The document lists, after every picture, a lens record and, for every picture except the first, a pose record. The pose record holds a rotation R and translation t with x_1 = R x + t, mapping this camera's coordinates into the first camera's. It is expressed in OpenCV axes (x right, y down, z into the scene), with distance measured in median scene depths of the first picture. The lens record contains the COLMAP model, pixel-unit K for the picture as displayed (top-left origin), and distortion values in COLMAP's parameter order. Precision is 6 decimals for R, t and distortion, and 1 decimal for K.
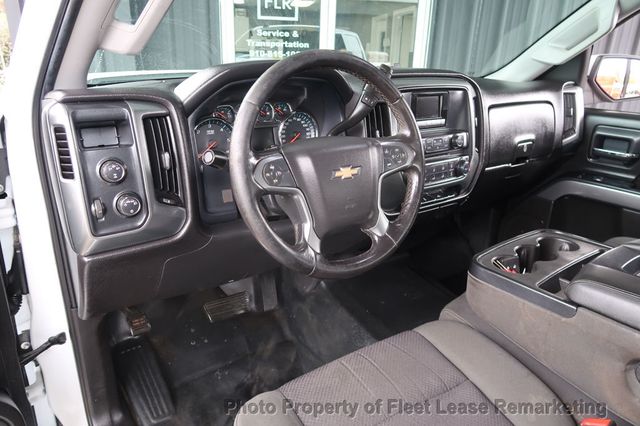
lens RADIAL K [[443.1, 0, 320.0], [0, 443.1, 213.0], [0, 0, 1]] dist [-0.027521, 0.002842]
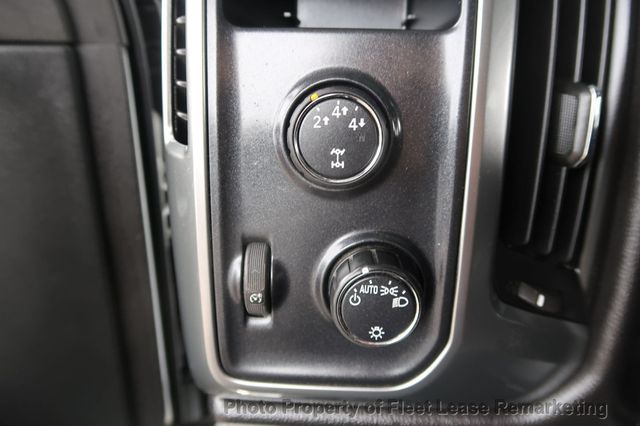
lens RADIAL K [[443.1, 0, 320.0], [0, 443.1, 213.0], [0, 0, 1]] dist [-0.027521, 0.002842]
pose [[0.759978, 0.251314, -0.599395, -0.336229], [-0.224270, 0.966976, 0.121079, -0.081585], [0.610029, 0.042409, 0.791243, 0.819423]]
